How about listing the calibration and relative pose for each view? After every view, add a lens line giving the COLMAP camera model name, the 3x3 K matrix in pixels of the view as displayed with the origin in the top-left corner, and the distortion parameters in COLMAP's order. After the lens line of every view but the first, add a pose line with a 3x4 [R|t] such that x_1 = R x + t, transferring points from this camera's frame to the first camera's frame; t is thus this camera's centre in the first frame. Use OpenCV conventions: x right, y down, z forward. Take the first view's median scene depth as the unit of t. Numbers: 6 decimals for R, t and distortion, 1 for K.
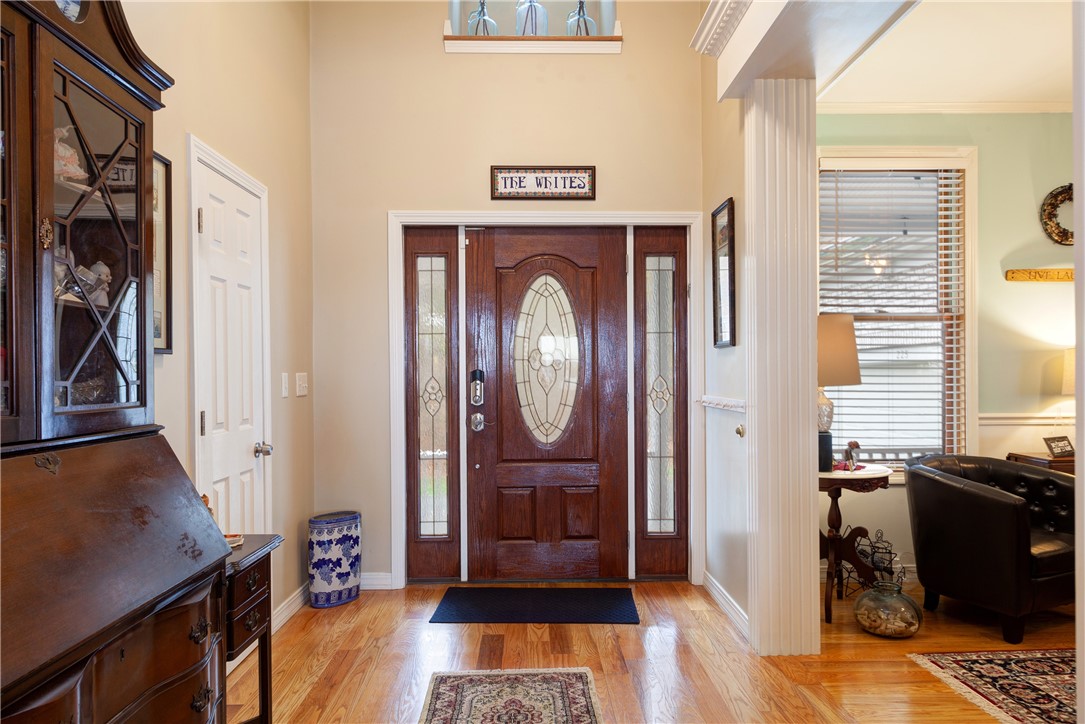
lens RADIAL K [[722.1, 0, 547.5], [0, 722.1, 380.4], [0, 0, 1]] dist [0.007873, -0.002554]
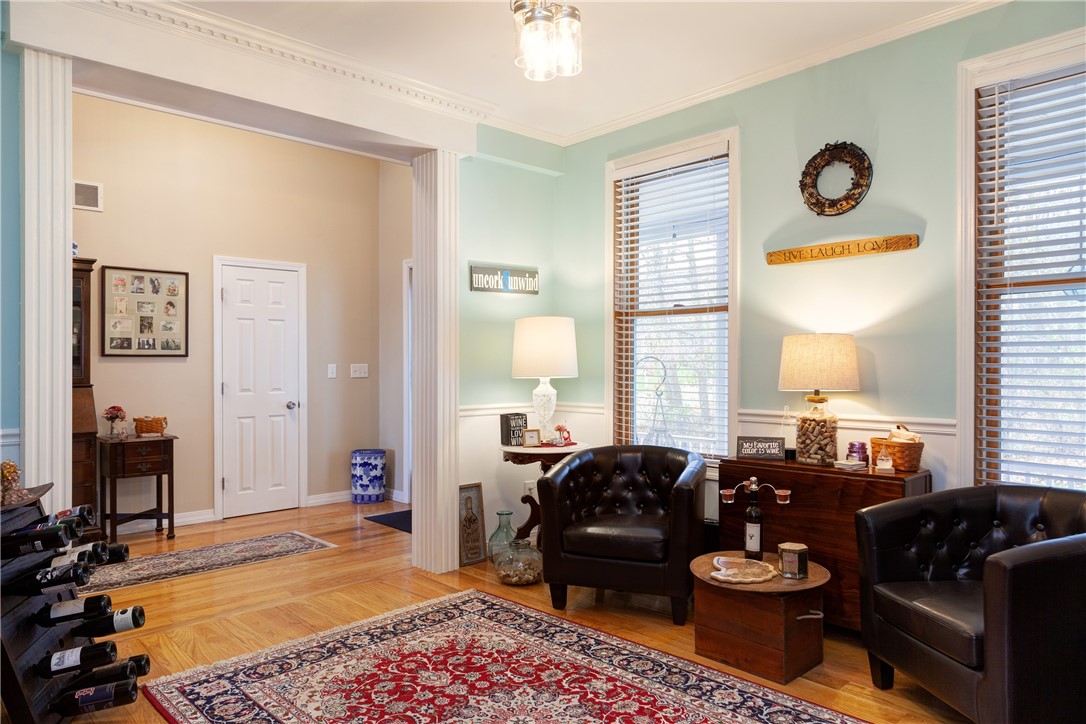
lens RADIAL K [[722.8, 0, 545.8], [0, 722.8, 363.6], [0, 0, 1]] dist [0.007873, -0.002554]
pose [[0.666009, 0.002718, -0.745939, 1.240328], [-0.007245, 0.999970, -0.002826, -0.009624], [0.745909, 0.007287, 0.666008, 0.204829]]
